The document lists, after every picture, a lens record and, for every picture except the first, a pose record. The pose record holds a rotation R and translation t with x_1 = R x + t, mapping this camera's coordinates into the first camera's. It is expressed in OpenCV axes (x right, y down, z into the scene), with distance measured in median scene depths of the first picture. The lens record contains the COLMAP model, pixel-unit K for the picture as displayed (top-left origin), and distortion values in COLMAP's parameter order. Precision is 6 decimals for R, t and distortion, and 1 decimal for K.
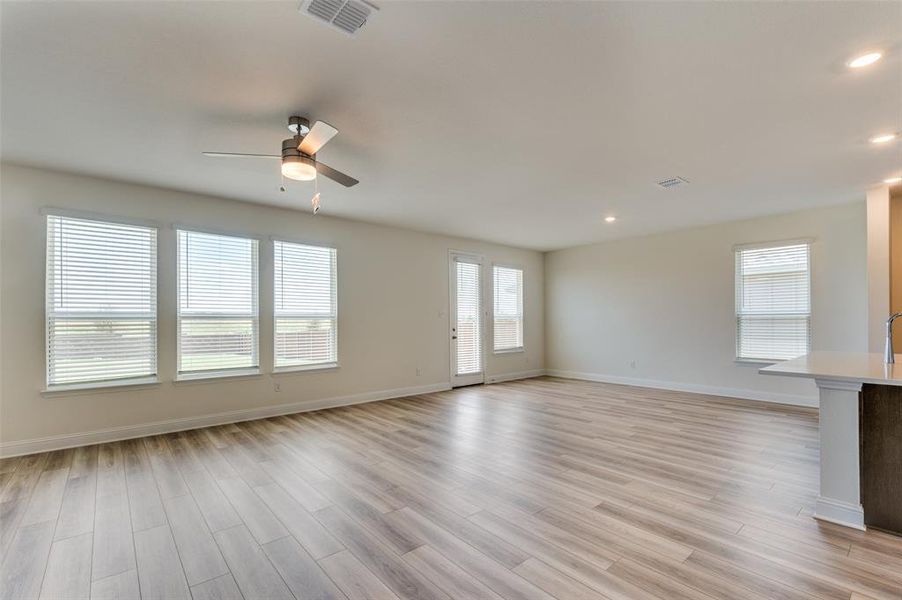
lens RADIAL K [[403.0, 0, 449.5], [0, 403.0, 327.8], [0, 0, 1]] dist [0.000692, -0.000010]
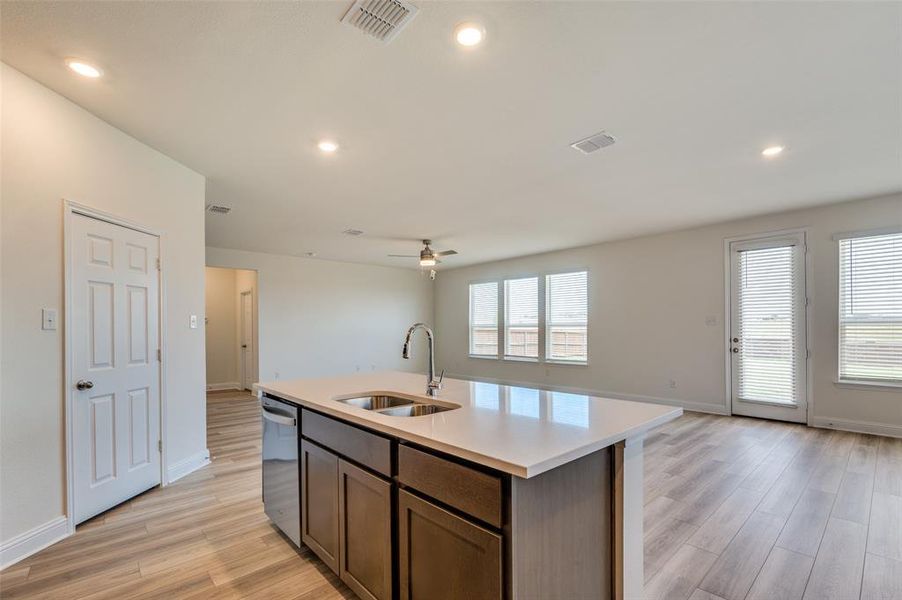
lens RADIAL K [[403.0, 0, 449.5], [0, 403.0, 327.8], [0, 0, 1]] dist [0.000692, -0.000010]
pose [[0.030806, 0.005329, -0.999511, 1.108717], [-0.013160, 0.999901, 0.004925, -0.022314], [0.999439, 0.013002, 0.030873, 0.612196]]
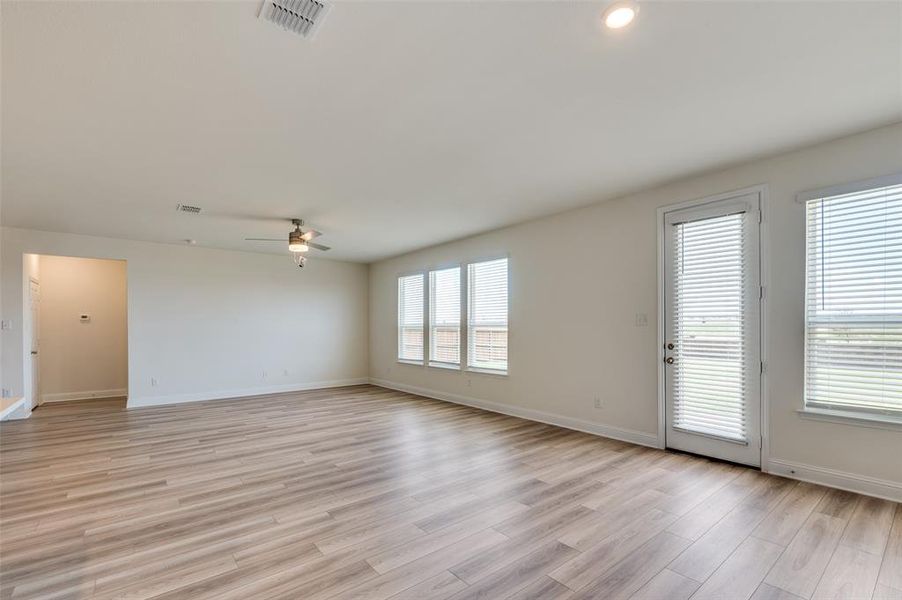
lens RADIAL K [[403.0, 0, 449.5], [0, 403.0, 327.8], [0, 0, 1]] dist [0.000692, -0.000010]
pose [[-0.028342, 0.007828, -0.999568, 0.843639], [-0.015803, 0.999841, 0.008278, -0.030579], [0.999473, 0.016031, -0.028214, 1.015101]]
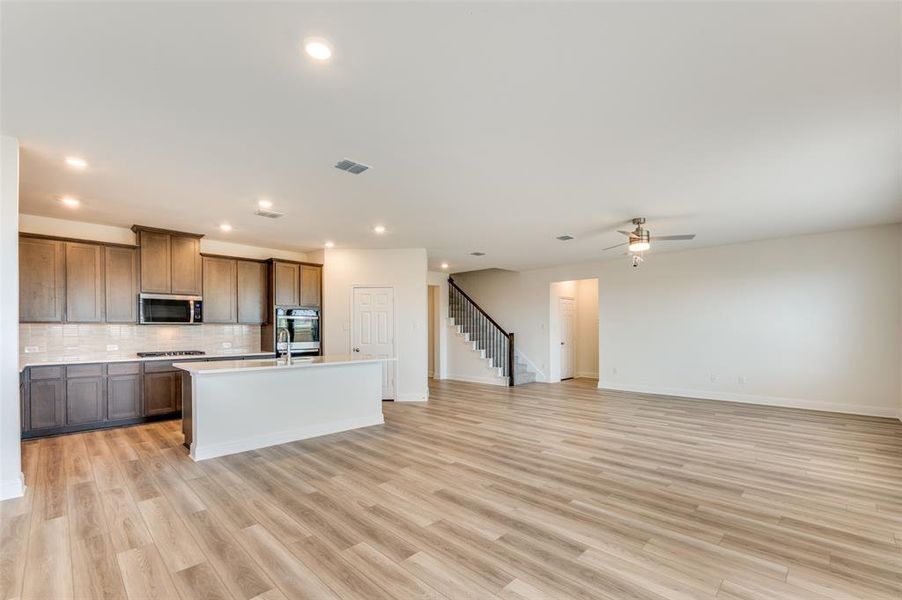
lens RADIAL K [[392.9, 0, 444.4], [0, 392.9, 330.7], [0, 0, 1]] dist [-0.000360, -0.000051]
pose [[-0.996904, 0.012107, -0.077690, 0.371334], [0.010271, 0.999659, 0.023998, -0.038559], [0.077954, 0.023126, -0.996689, 1.573000]]
